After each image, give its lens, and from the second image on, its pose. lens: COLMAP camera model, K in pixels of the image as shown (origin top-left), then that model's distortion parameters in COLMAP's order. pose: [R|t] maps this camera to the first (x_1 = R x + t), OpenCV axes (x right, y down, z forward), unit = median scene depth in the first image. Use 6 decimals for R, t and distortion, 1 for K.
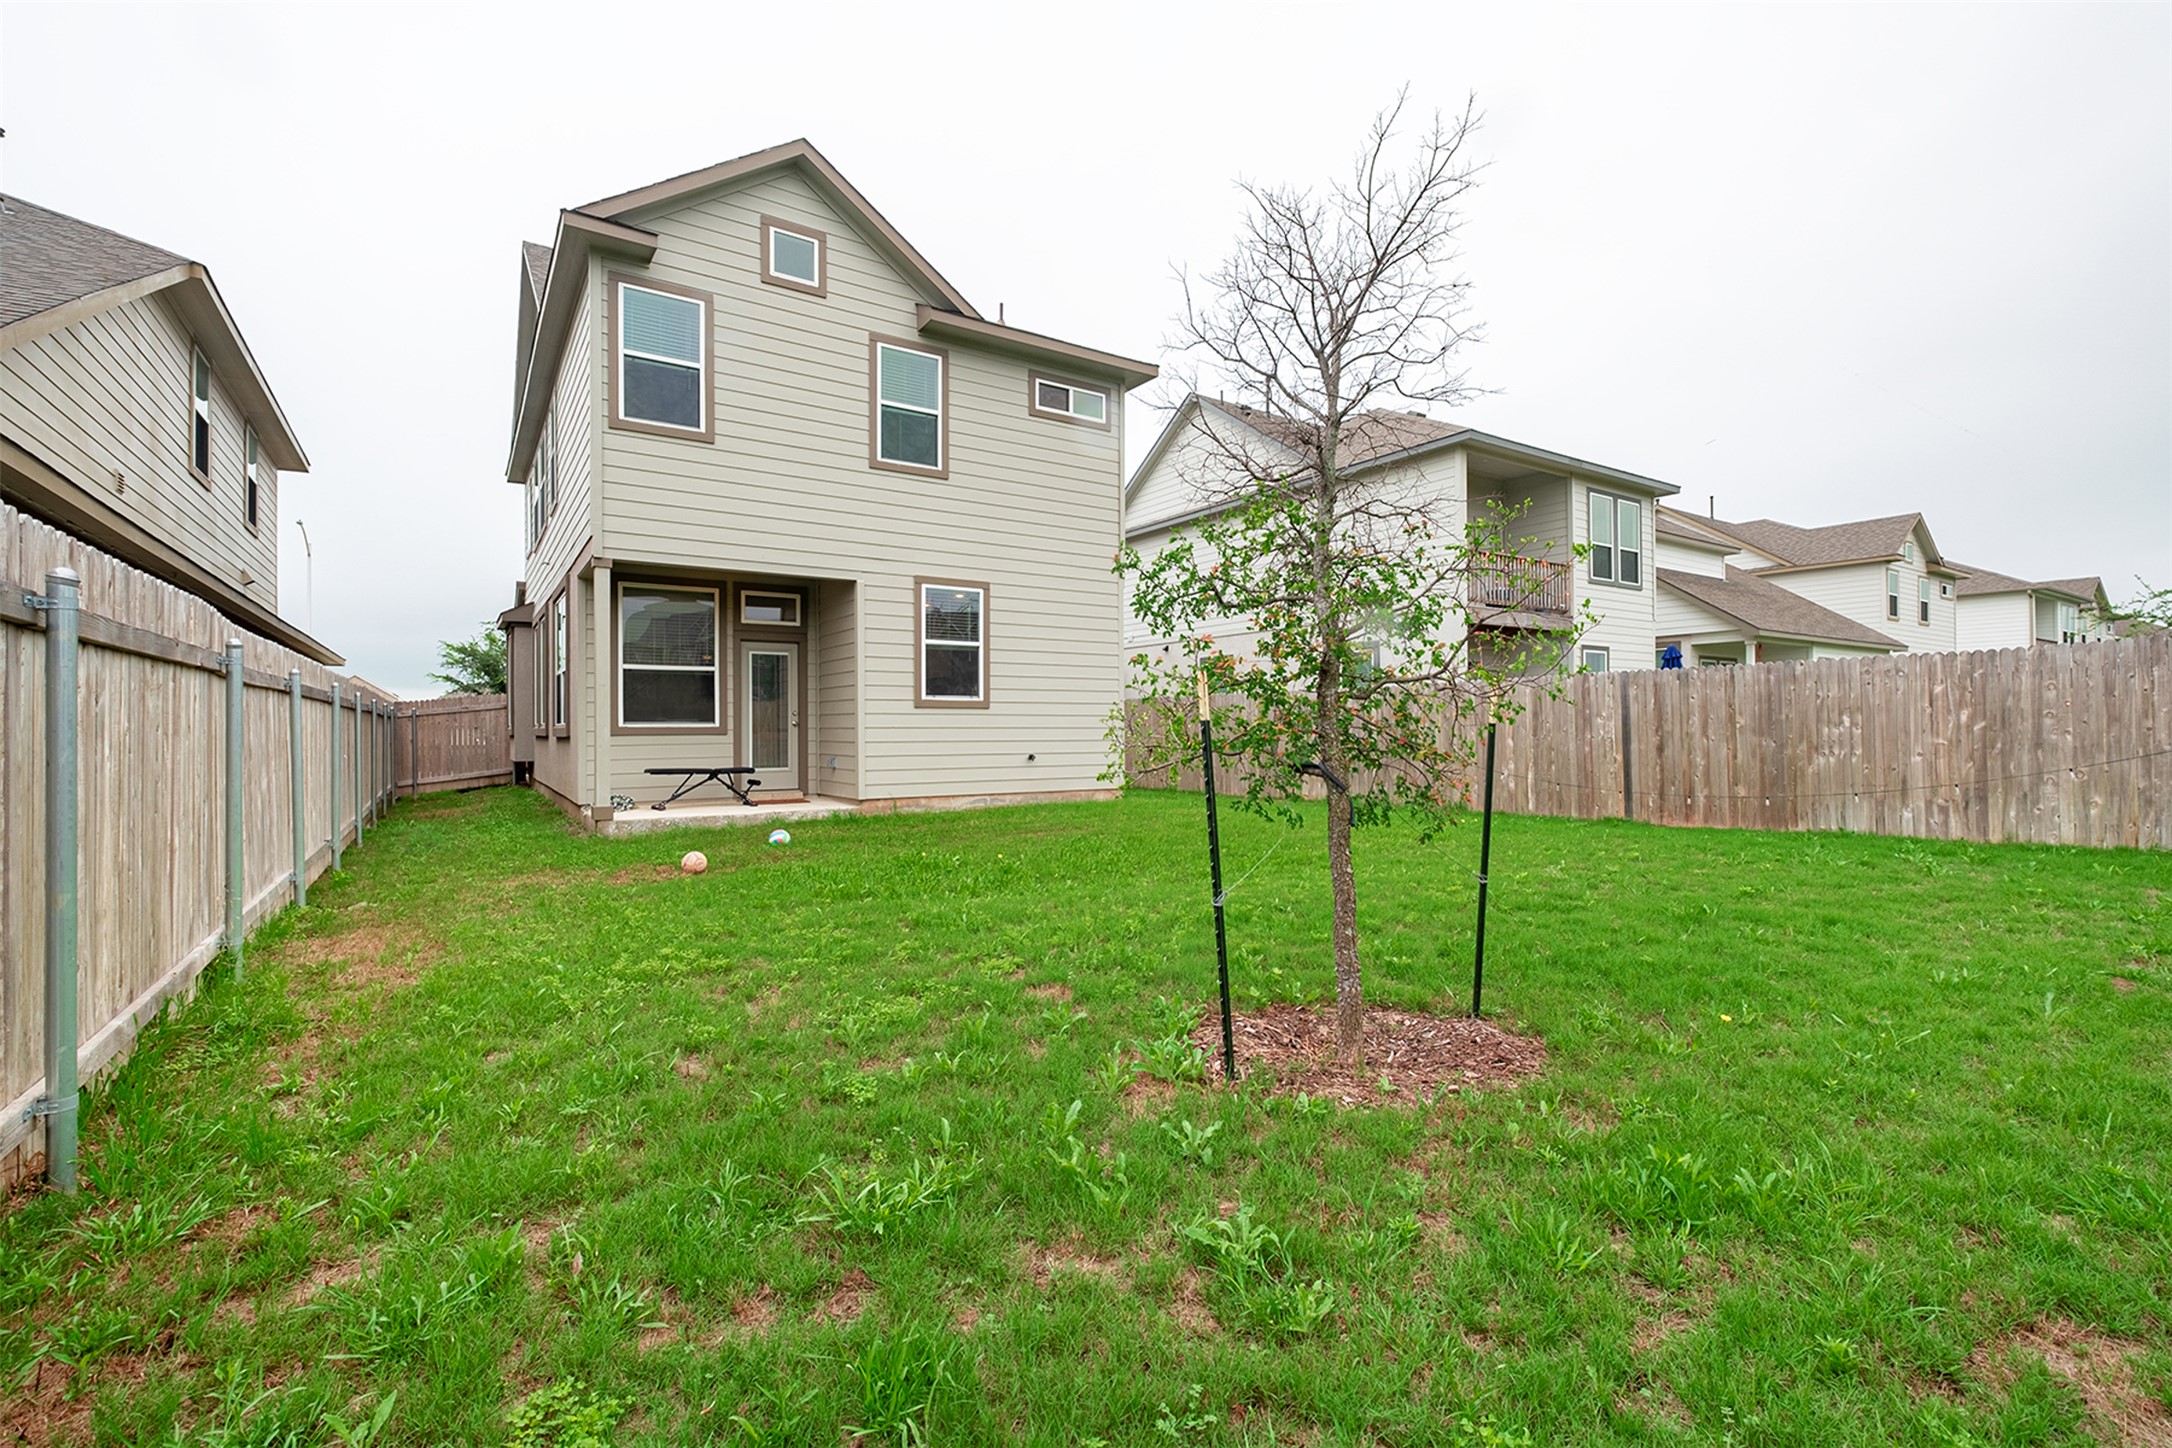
lens RADIAL K [[955.5, 0, 1083.7], [0, 955.5, 725.5], [0, 0, 1]] dist [-0.001464, -0.001915]
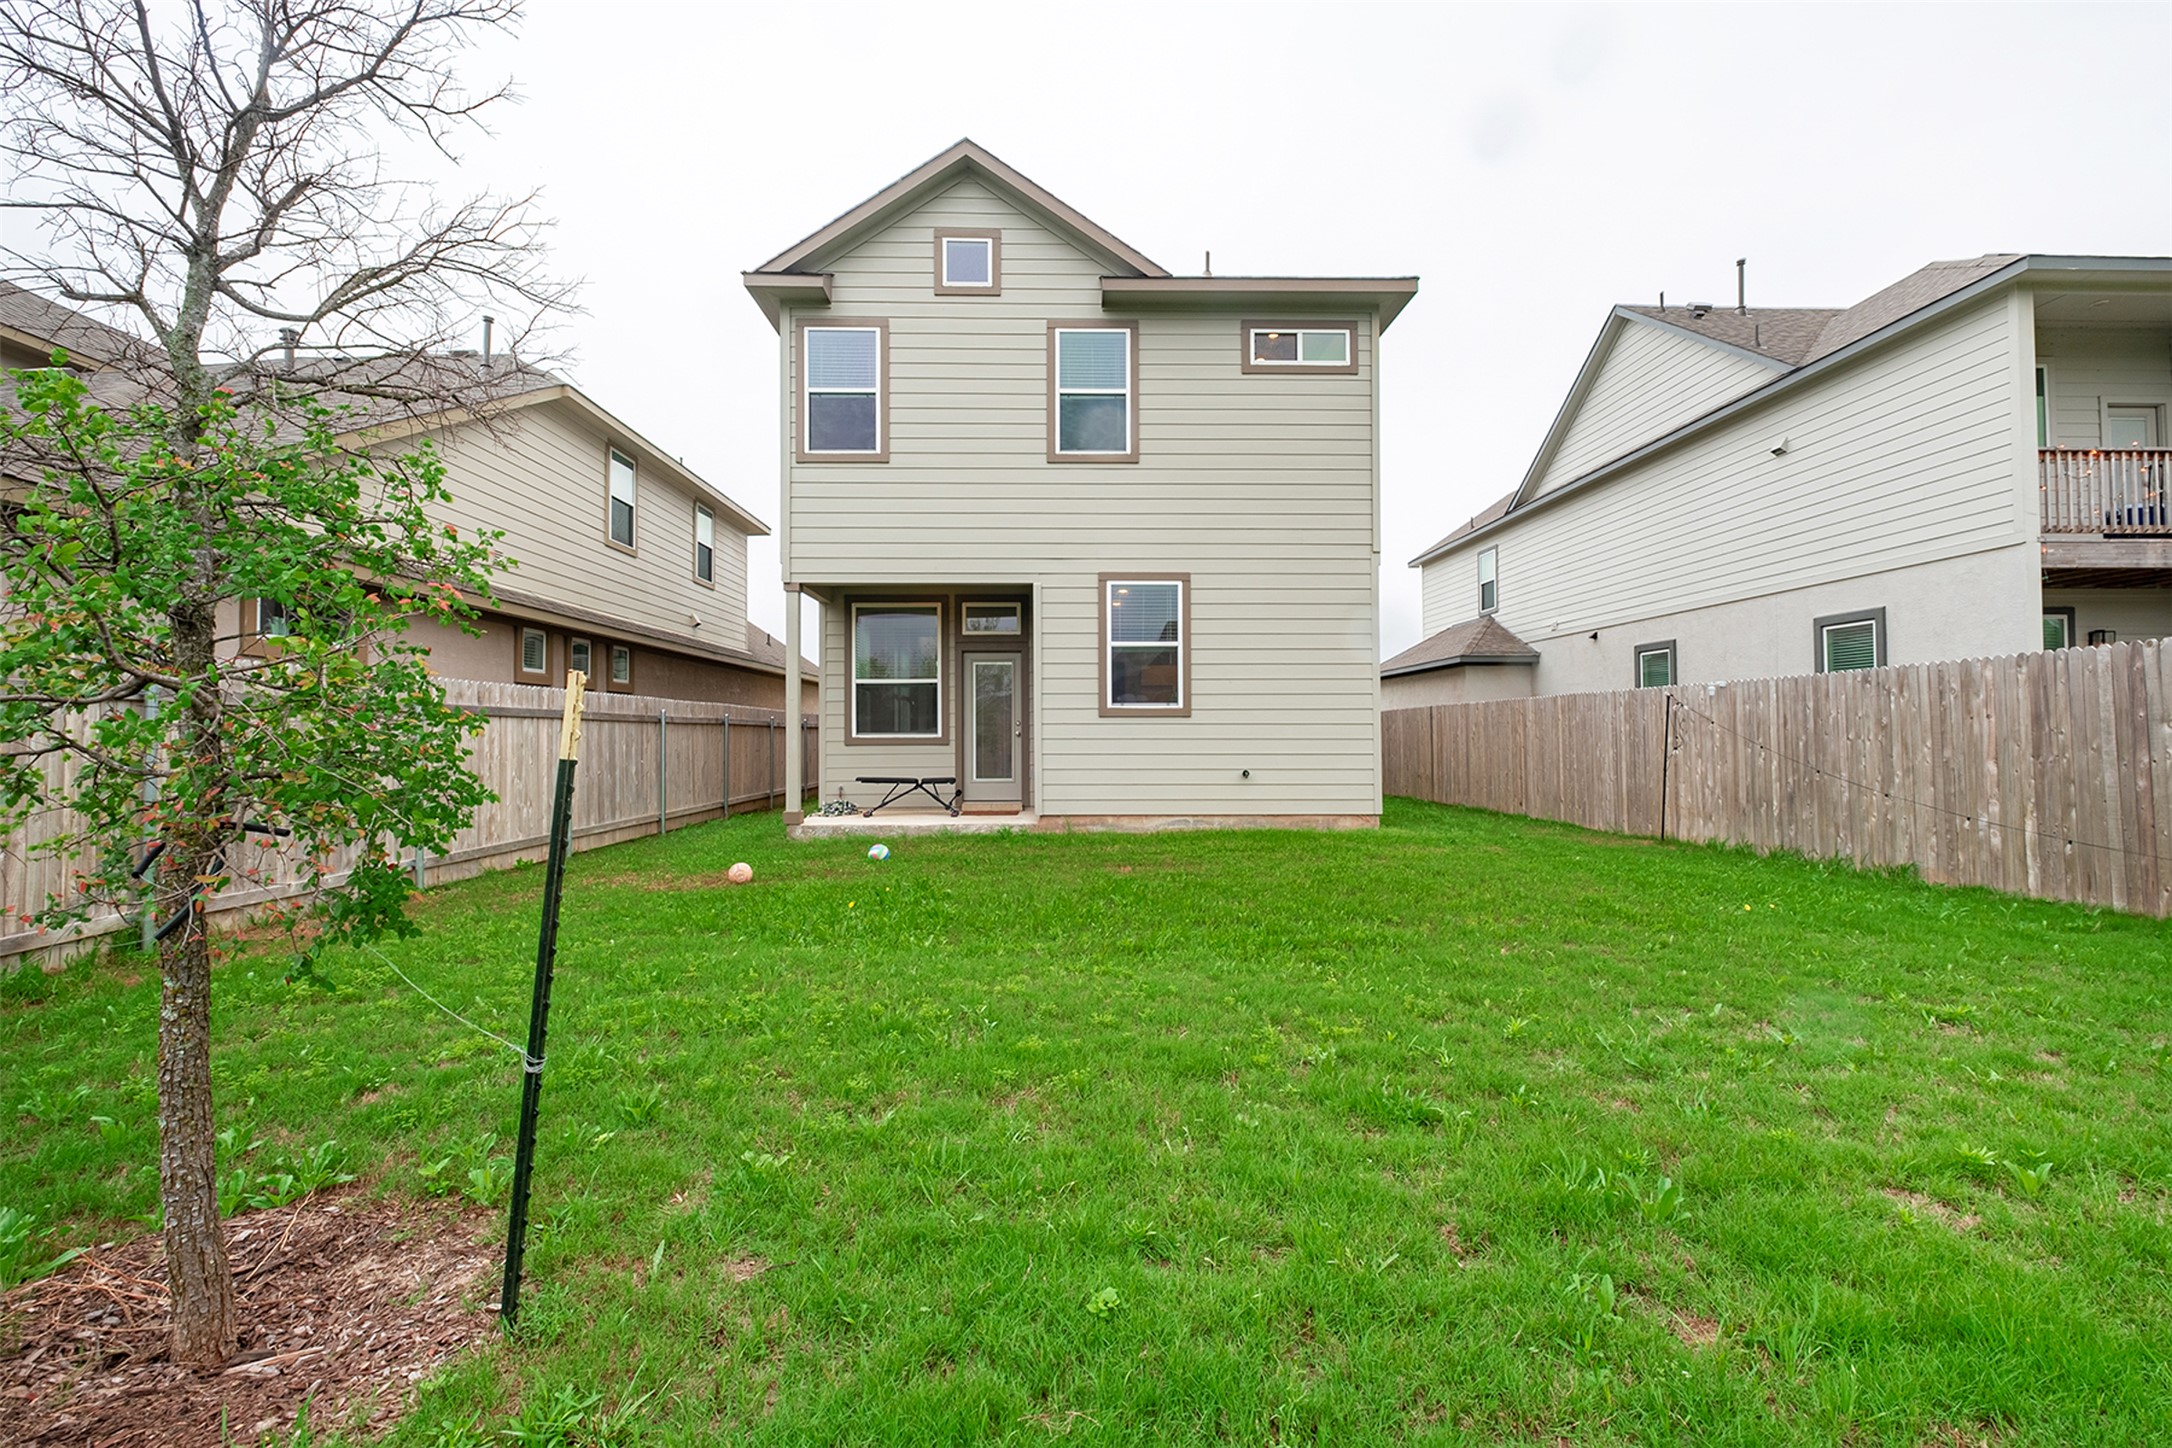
lens RADIAL K [[955.5, 0, 1081.8], [0, 955.5, 715.5], [0, 0, 1]] dist [-0.001464, -0.001915]
pose [[0.844262, -0.010001, -0.535837, 0.297403], [0.001736, 0.999872, -0.015928, -0.005681], [0.535928, 0.012517, 0.844171, 0.219110]]
